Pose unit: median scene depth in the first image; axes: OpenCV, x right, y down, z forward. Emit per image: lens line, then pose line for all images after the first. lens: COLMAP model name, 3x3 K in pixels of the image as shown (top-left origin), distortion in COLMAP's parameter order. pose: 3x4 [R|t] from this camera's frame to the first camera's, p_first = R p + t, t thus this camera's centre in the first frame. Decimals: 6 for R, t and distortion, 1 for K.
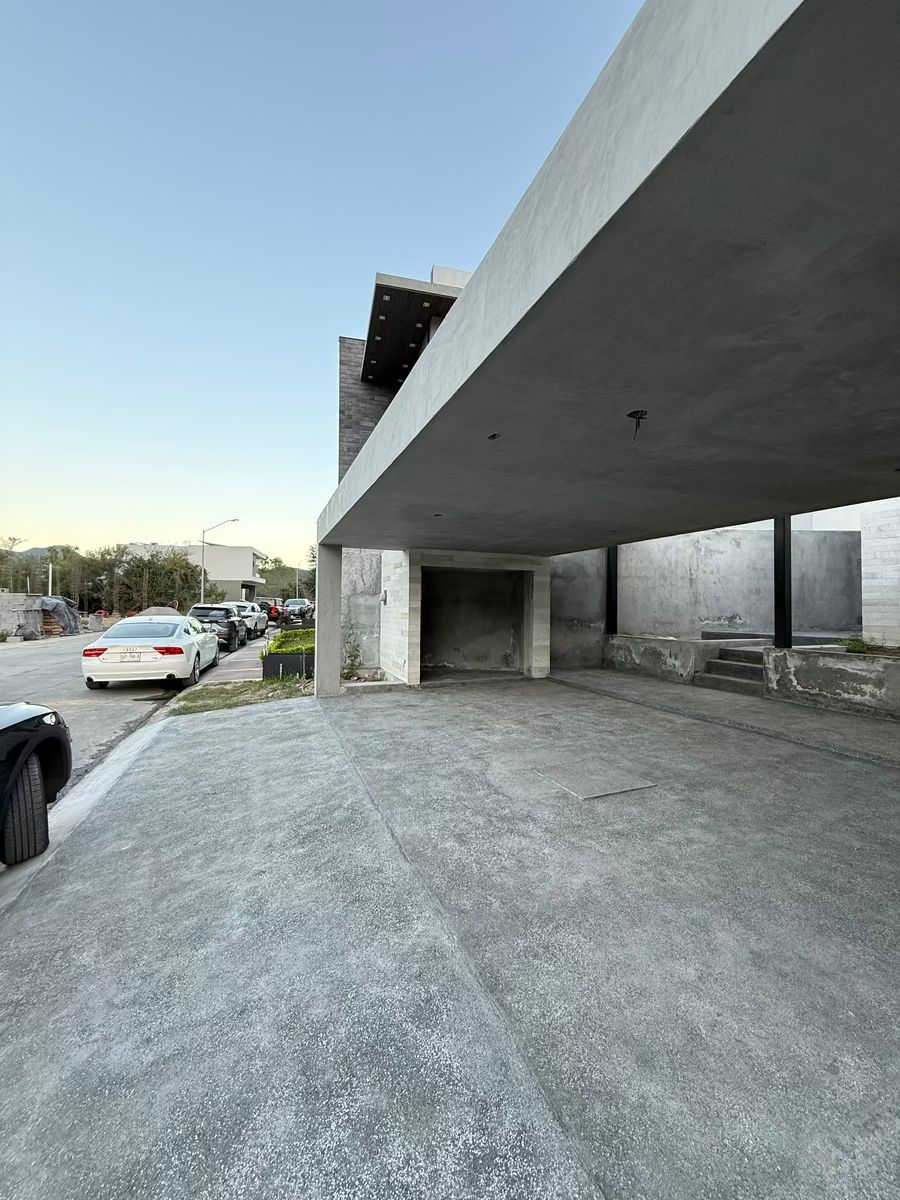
lens RADIAL K [[477.6, 0, 447.4], [0, 477.6, 599.9], [0, 0, 1]] dist [0.002021, -0.000429]
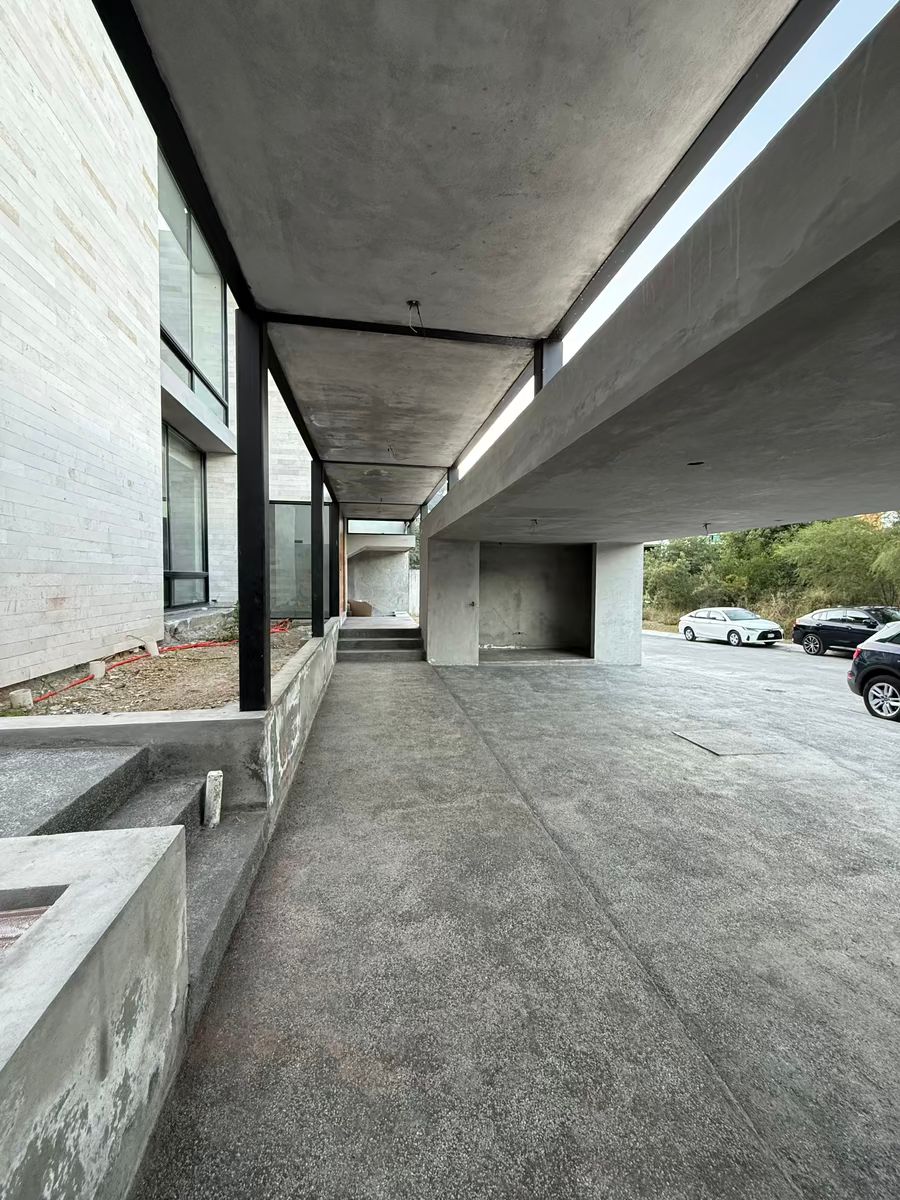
lens RADIAL K [[477.6, 0, 450.7], [0, 477.6, 602.1], [0, 0, 1]] dist [0.002021, -0.000429]
pose [[-0.980330, -0.020805, 0.196267, 0.808420], [-0.015515, 0.999475, 0.028455, -0.014719], [-0.196756, 0.024850, -0.980138, 2.491693]]
